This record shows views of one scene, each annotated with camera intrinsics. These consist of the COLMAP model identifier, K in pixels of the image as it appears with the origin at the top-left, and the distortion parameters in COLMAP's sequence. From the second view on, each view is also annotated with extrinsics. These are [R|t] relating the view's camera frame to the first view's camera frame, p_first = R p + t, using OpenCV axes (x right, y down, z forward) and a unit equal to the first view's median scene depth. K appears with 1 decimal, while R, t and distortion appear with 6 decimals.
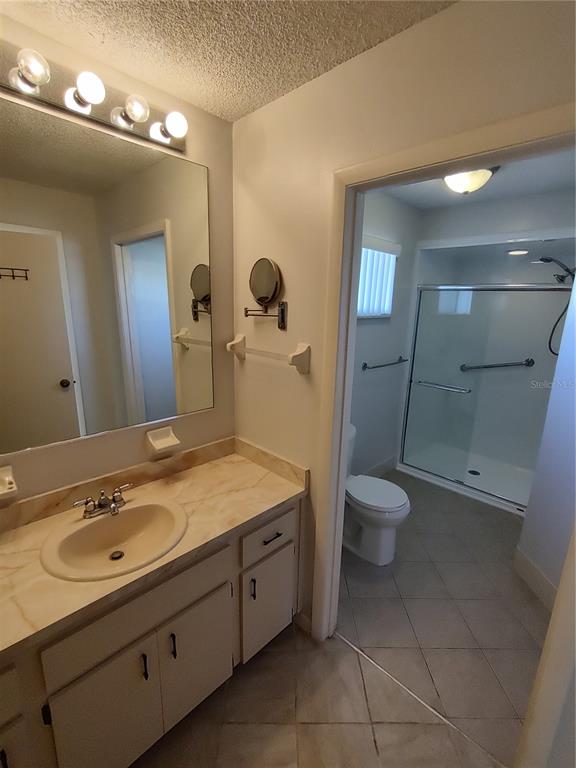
lens RADIAL K [[348.0, 0, 294.0], [0, 348.0, 385.1], [0, 0, 1]] dist [-0.005981, 0.001886]
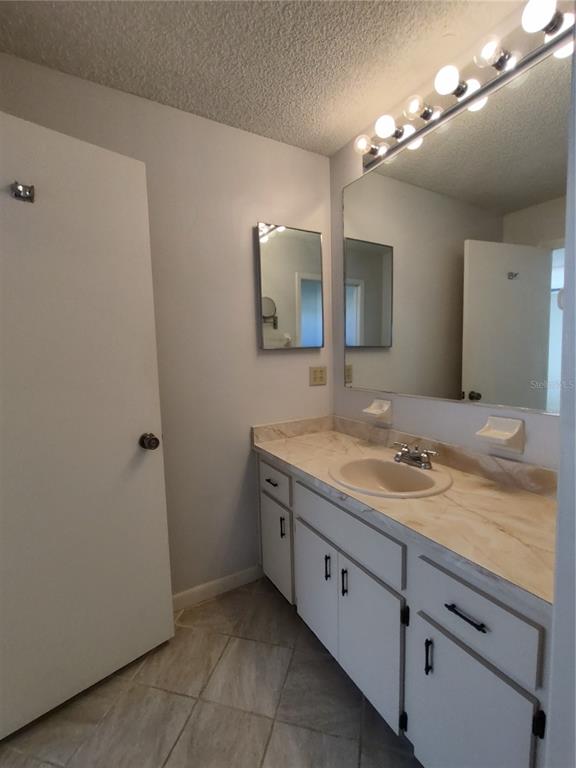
lens RADIAL K [[348.0, 0, 296.2], [0, 348.0, 383.1], [0, 0, 1]] dist [-0.005981, 0.001886]
pose [[-0.245225, 0.075385, -0.966531, 0.536710], [-0.207933, 0.969681, 0.128386, 0.051095], [0.946905, 0.232458, -0.222115, 0.778220]]
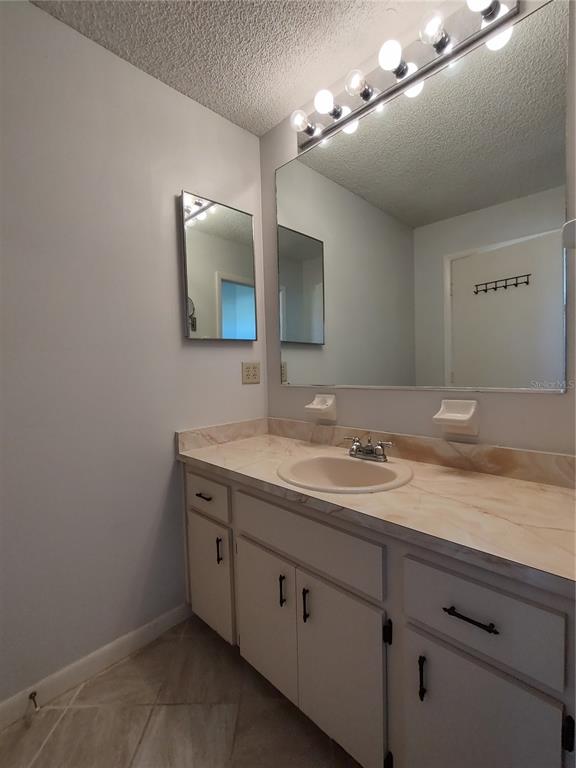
lens RADIAL K [[348.0, 0, 297.6], [0, 348.0, 381.7], [0, 0, 1]] dist [-0.005981, 0.001886]
pose [[0.010380, 0.018382, -0.999777, 0.414972], [-0.201325, 0.979395, 0.015917, 0.160241], [0.979469, 0.201115, 0.013867, 0.696270]]
